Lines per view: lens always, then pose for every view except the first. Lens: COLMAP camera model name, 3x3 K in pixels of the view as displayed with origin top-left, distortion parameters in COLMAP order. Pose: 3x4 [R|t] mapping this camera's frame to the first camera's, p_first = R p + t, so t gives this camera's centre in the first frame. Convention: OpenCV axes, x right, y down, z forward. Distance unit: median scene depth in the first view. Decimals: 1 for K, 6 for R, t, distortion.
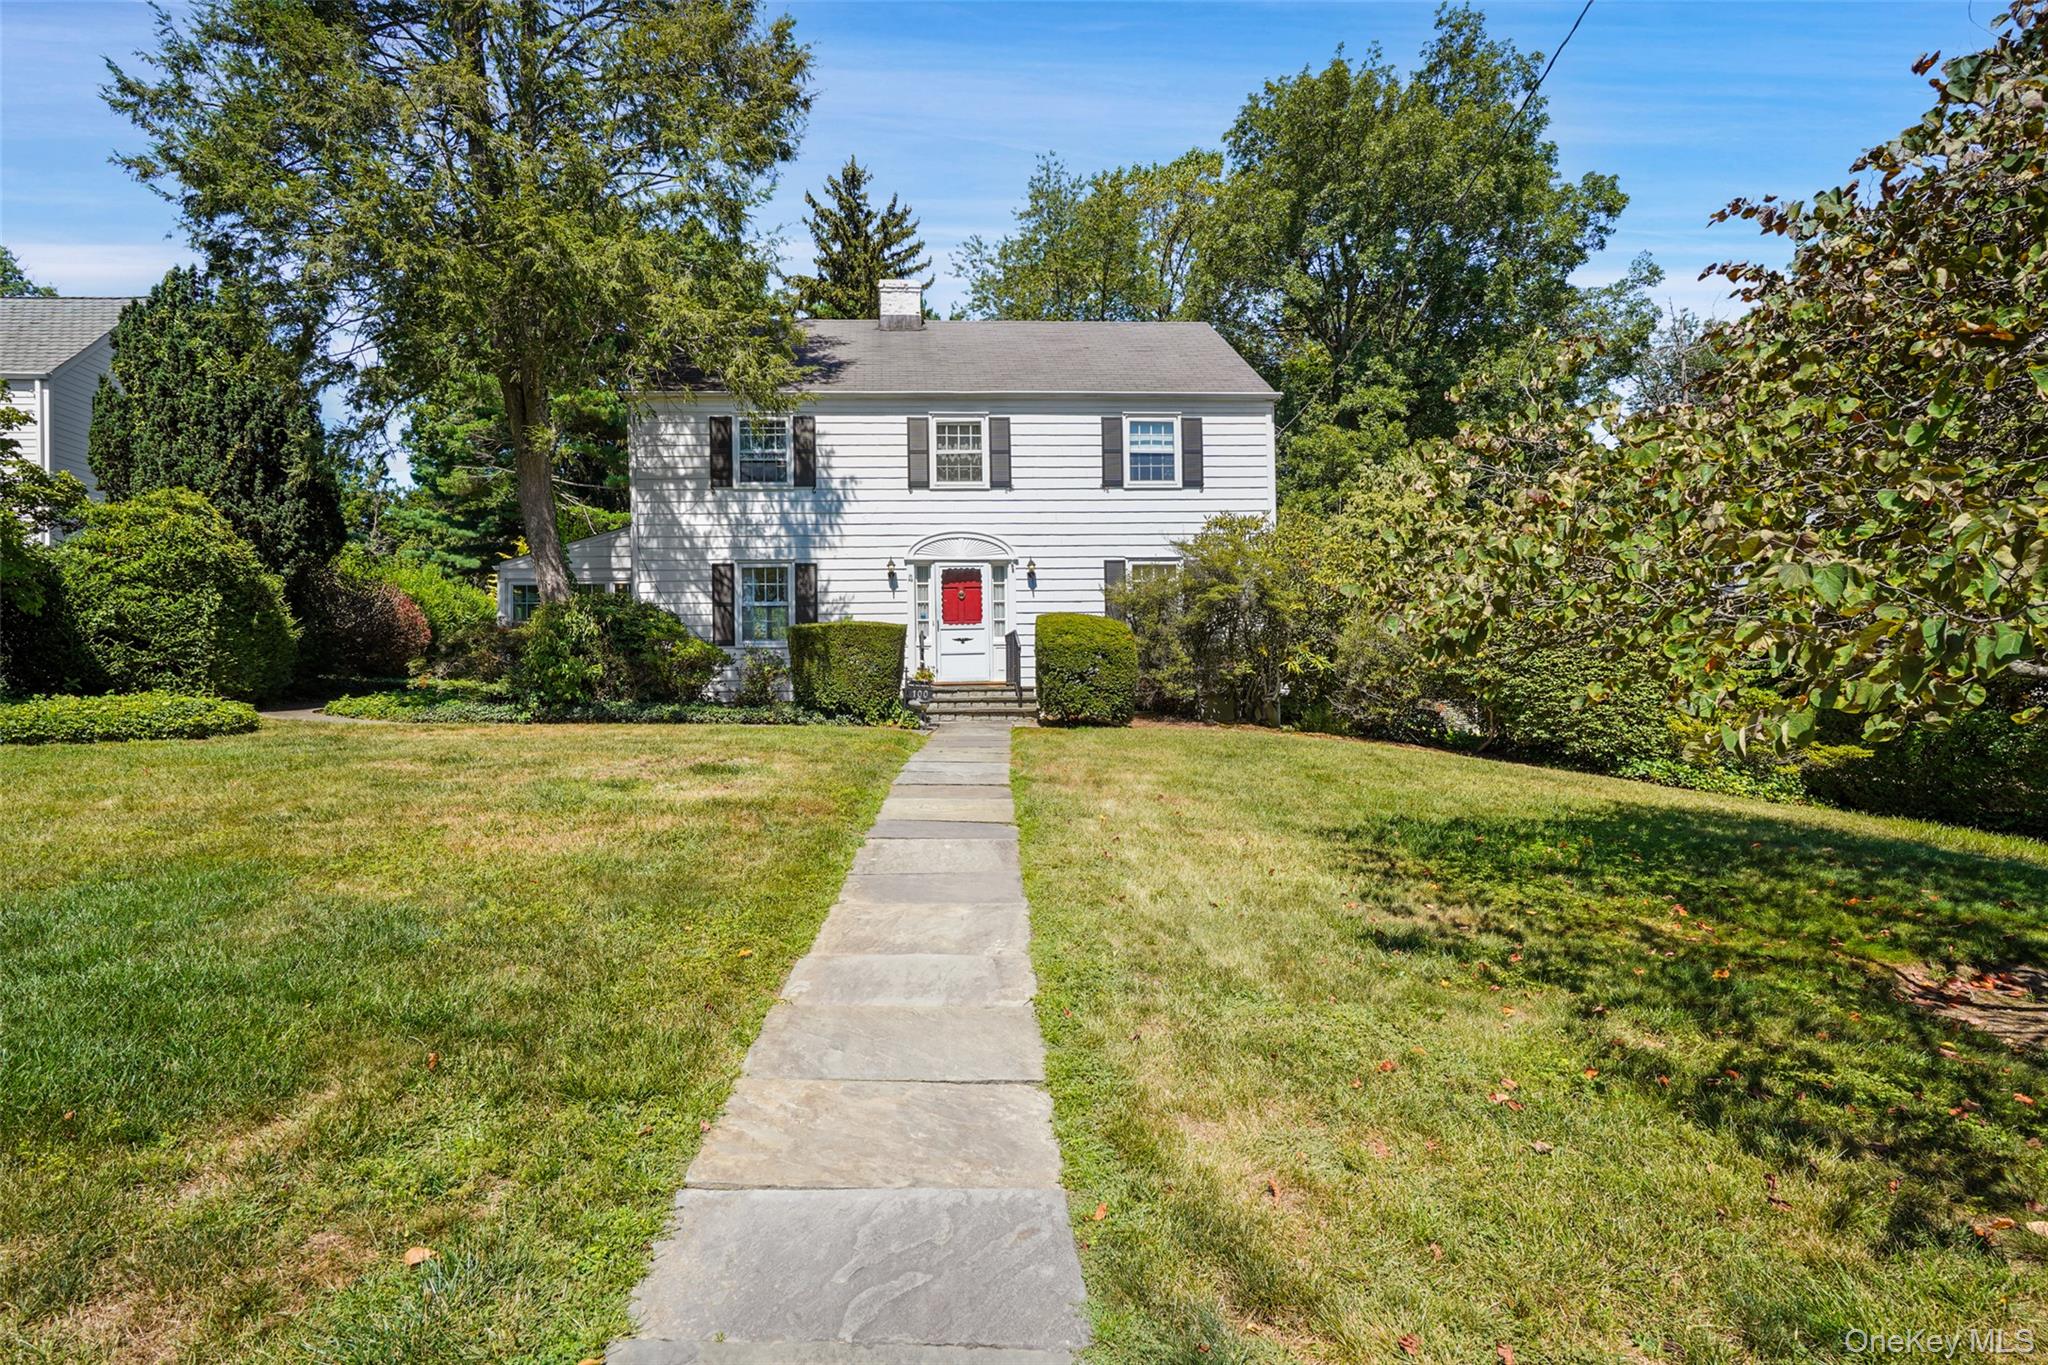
lens RADIAL K [[939.1, 0, 930.8], [0, 939.1, 693.0], [0, 0, 1]] dist [-0.000316, 0.000834]
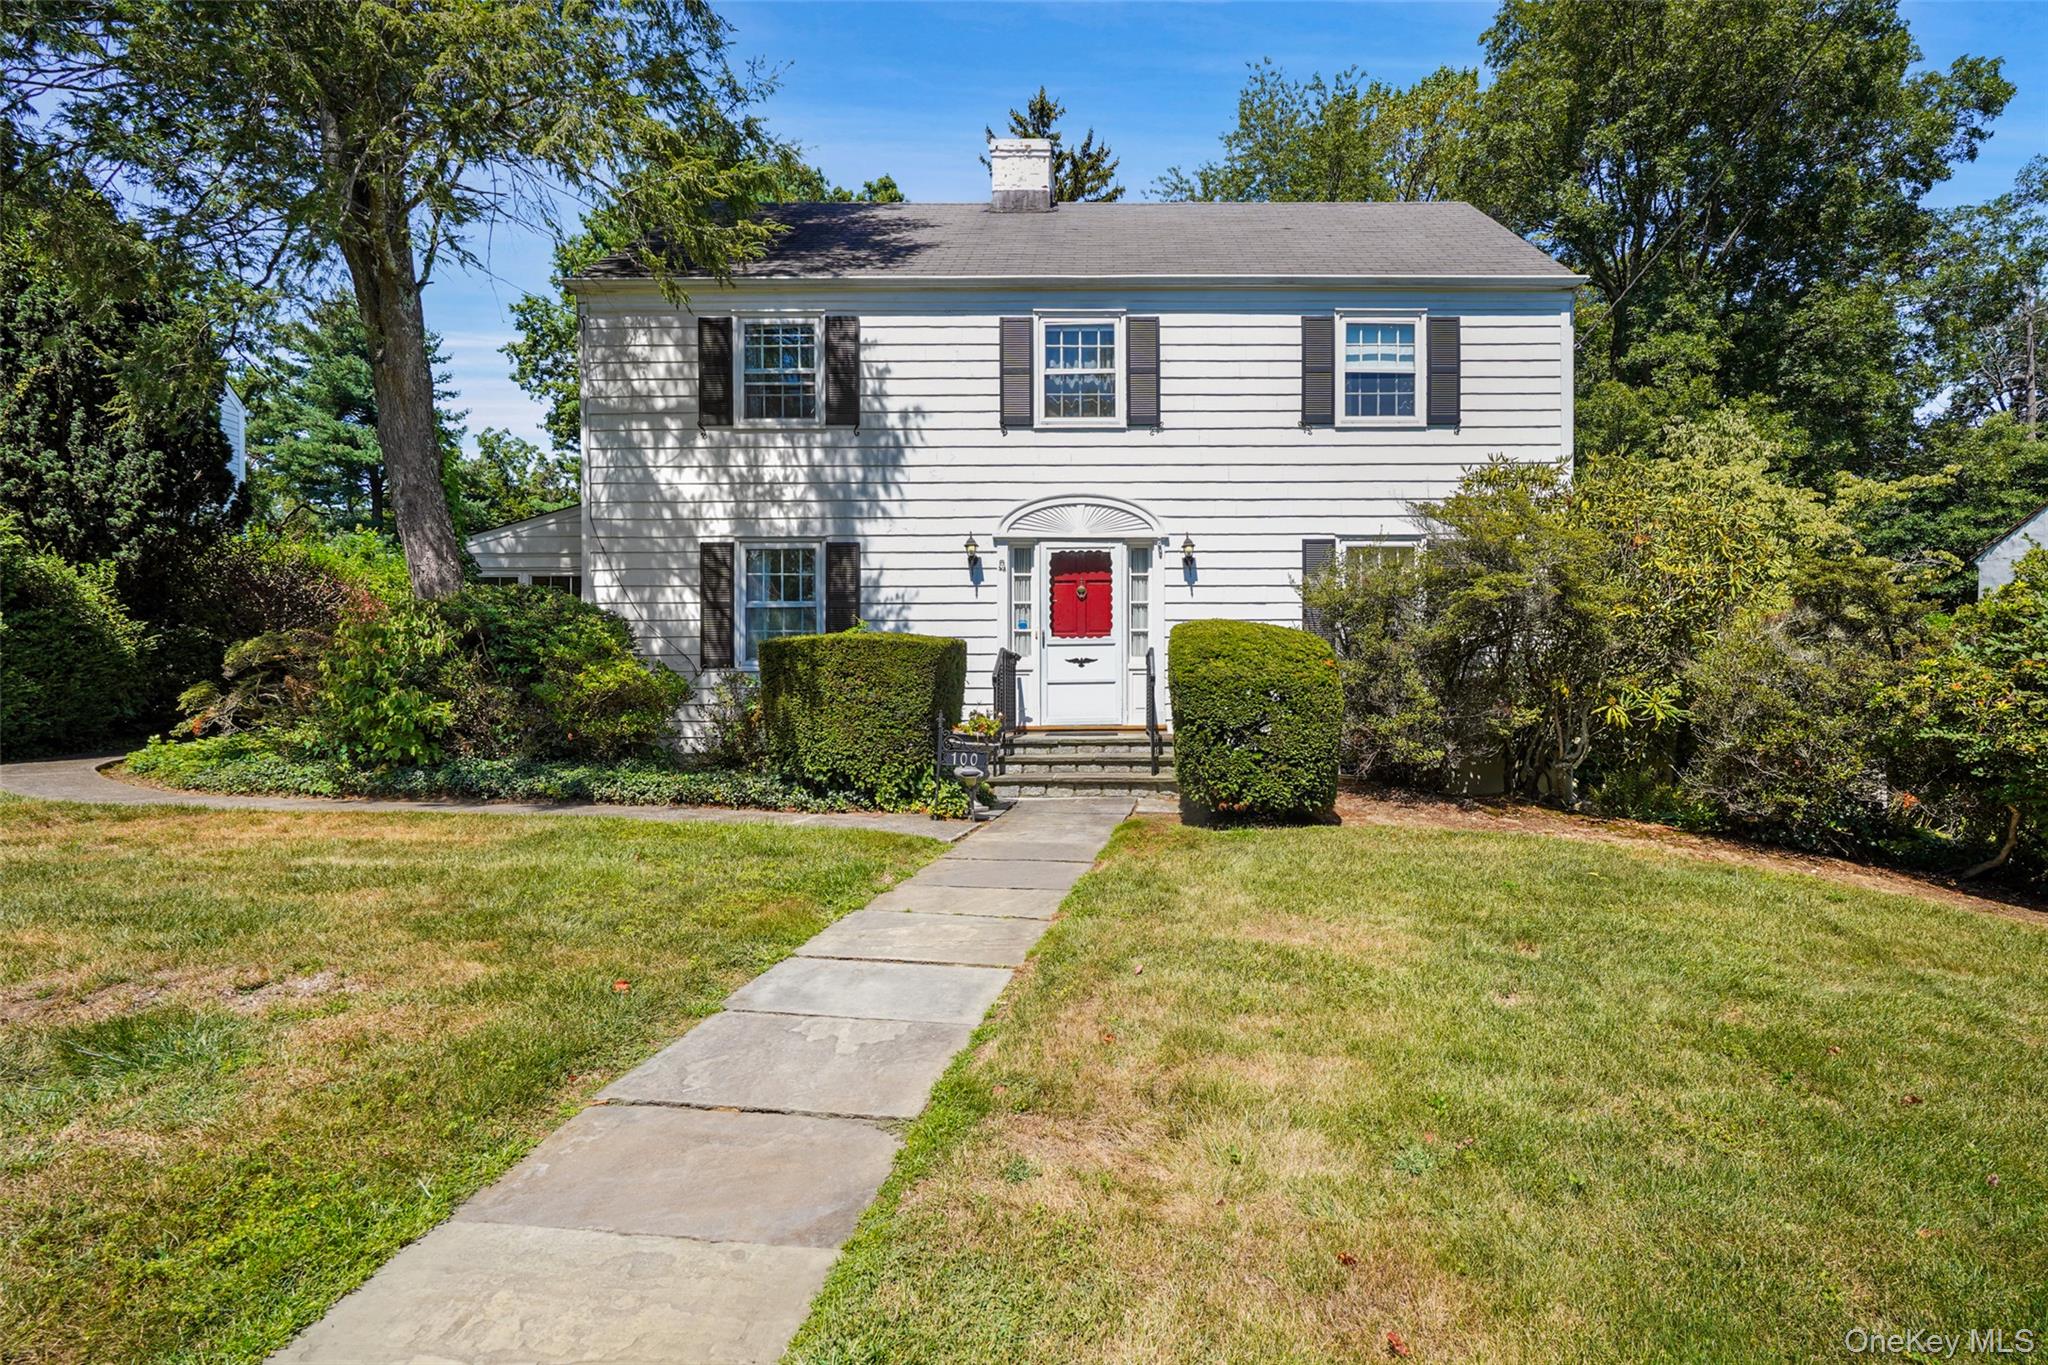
lens RADIAL K [[945.1, 0, 1119.0], [0, 945.1, 724.1], [0, 0, 1]] dist [-0.002417, 0.003234]
pose [[0.998976, 0.010197, -0.044070, 0.089003], [-0.009083, 0.999636, 0.025408, -0.029668], [0.044313, -0.024982, 0.998705, 0.343347]]
